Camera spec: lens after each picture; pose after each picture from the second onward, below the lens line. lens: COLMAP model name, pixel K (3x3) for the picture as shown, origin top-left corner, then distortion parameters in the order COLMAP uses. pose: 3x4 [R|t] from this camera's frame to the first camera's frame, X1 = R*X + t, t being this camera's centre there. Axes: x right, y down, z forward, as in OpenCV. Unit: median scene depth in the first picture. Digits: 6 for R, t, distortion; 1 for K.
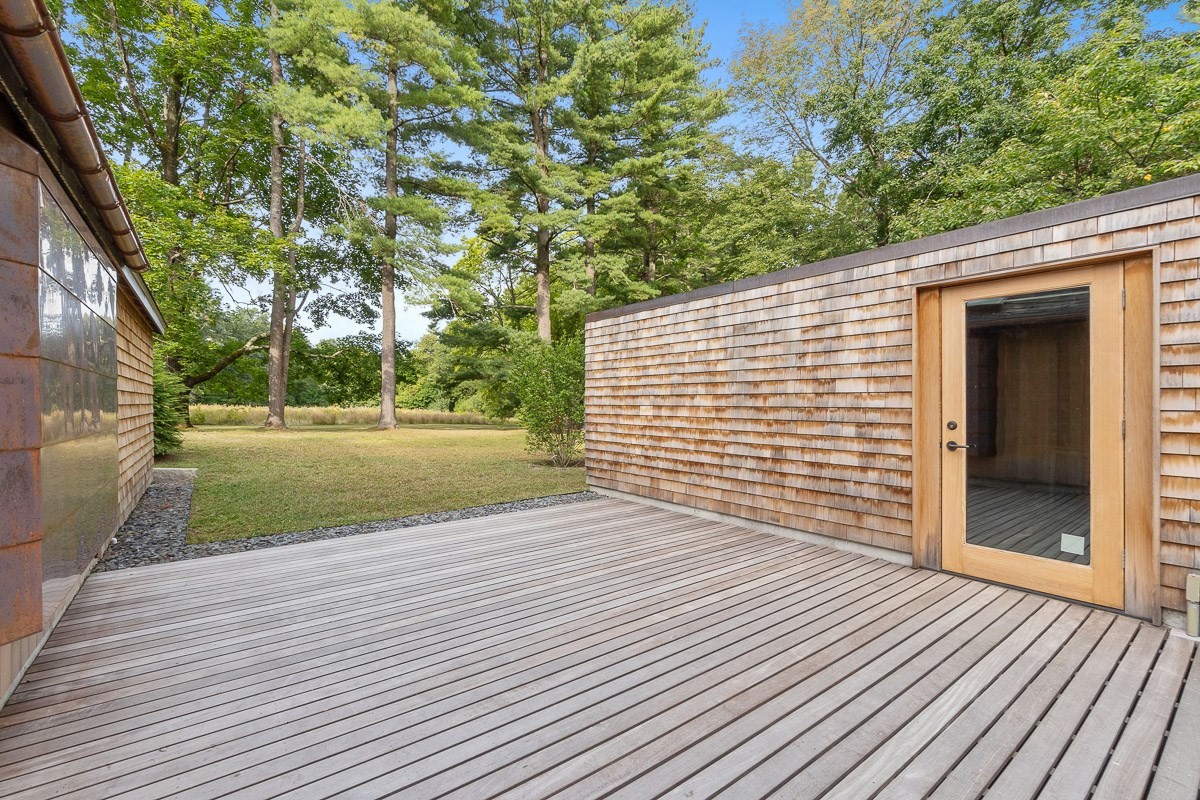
lens RADIAL K [[516.3, 0, 591.9], [0, 516.3, 398.9], [0, 0, 1]] dist [-0.001788, -0.000122]
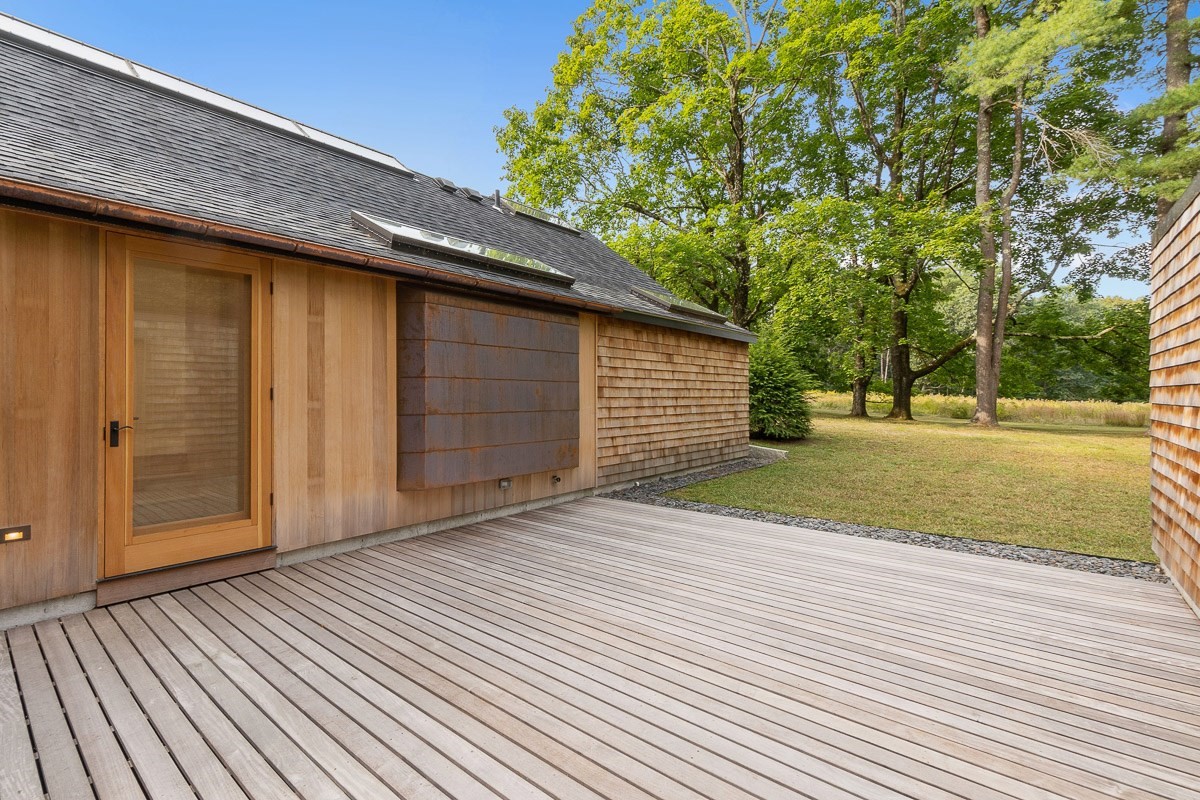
lens RADIAL K [[549.3, 0, 590.9], [0, 549.3, 398.0], [0, 0, 1]] dist [0.003078, 0.000269]
pose [[0.241805, 0.012641, -0.970243, 0.591956], [-0.001112, 0.999918, 0.012750, -0.002734], [0.970324, -0.002004, 0.241799, 0.423588]]
